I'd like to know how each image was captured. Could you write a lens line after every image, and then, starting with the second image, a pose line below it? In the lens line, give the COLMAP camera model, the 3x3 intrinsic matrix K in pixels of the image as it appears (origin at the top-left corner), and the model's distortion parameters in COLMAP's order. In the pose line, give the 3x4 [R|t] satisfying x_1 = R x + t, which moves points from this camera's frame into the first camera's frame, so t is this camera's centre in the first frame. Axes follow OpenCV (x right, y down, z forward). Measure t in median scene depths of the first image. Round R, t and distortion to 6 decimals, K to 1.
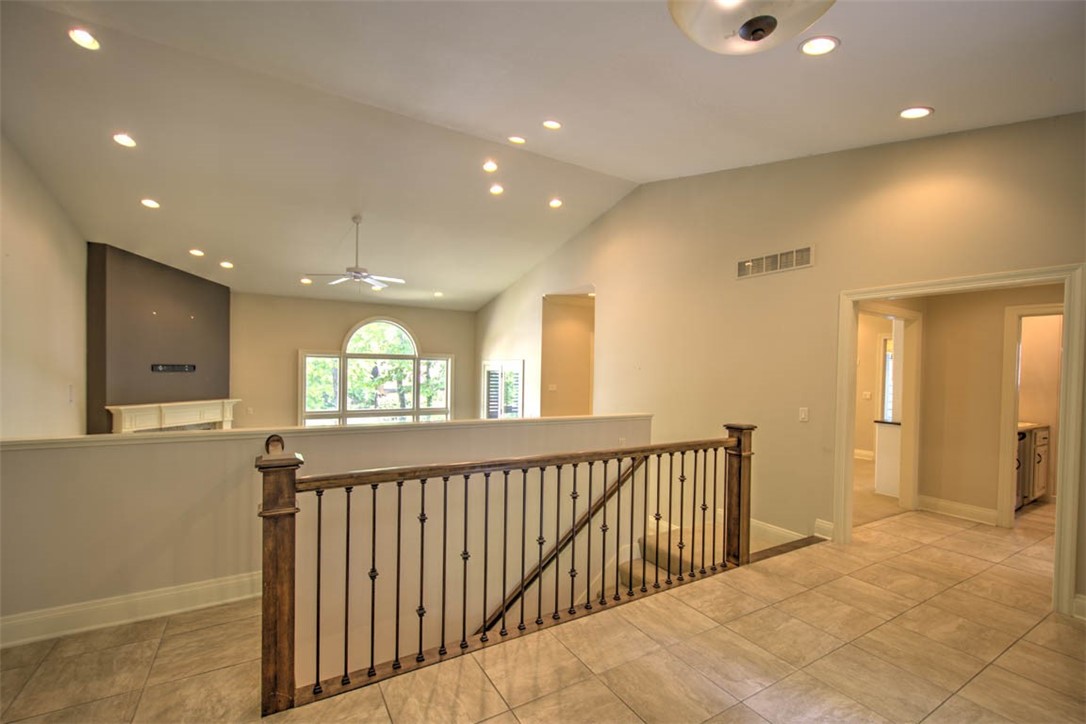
lens RADIAL K [[468.5, 0, 543.7], [0, 468.5, 367.9], [0, 0, 1]] dist [-0.000569, -0.000571]
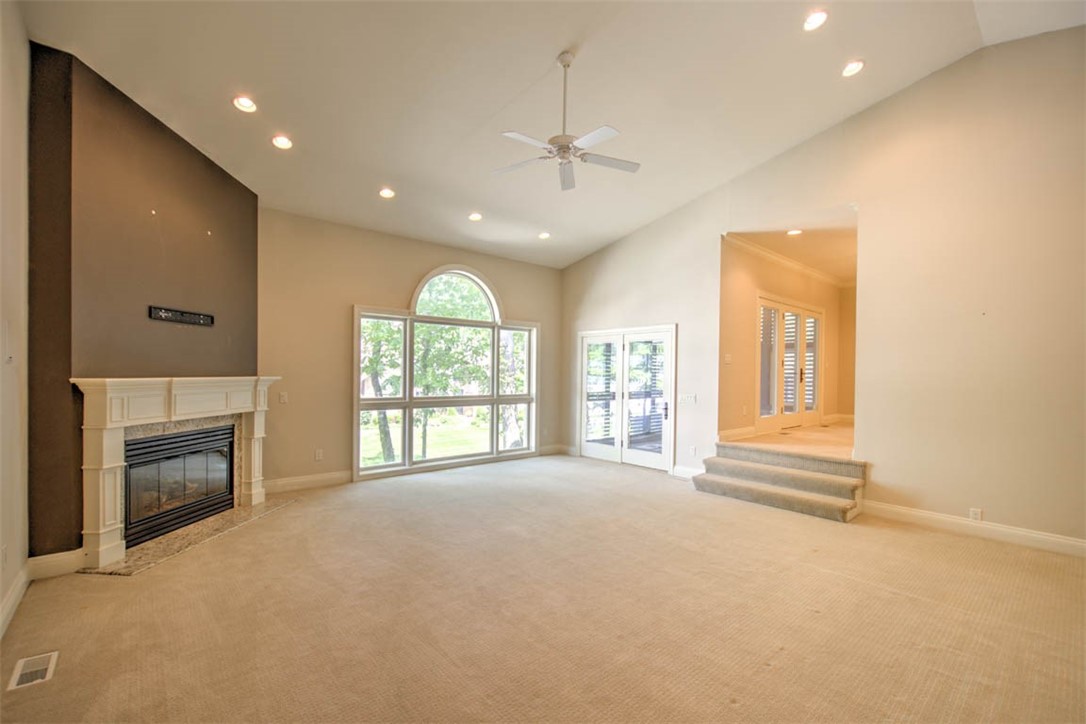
lens RADIAL K [[468.5, 0, 538.3], [0, 468.5, 367.8], [0, 0, 1]] dist [-0.000569, -0.000571]
pose [[0.984730, -0.005203, 0.174012, -0.423338], [0.006448, 0.999957, -0.006590, 0.062063], [-0.173970, 0.007612, 0.984721, 0.334654]]
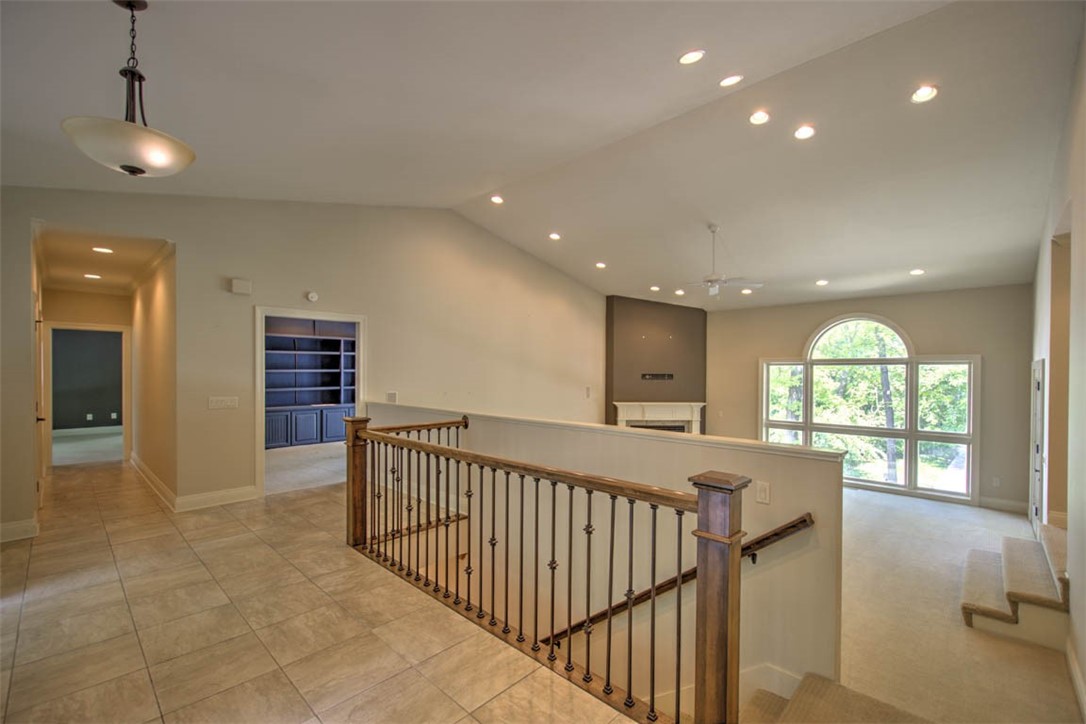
lens RADIAL K [[468.5, 0, 539.6], [0, 468.5, 367.6], [0, 0, 1]] dist [-0.000569, -0.000571]
pose [[0.250680, -0.025241, -0.967741, 0.380723], [0.000202, 0.999661, -0.026022, 0.008654], [0.968070, 0.006328, 0.250600, 0.309817]]
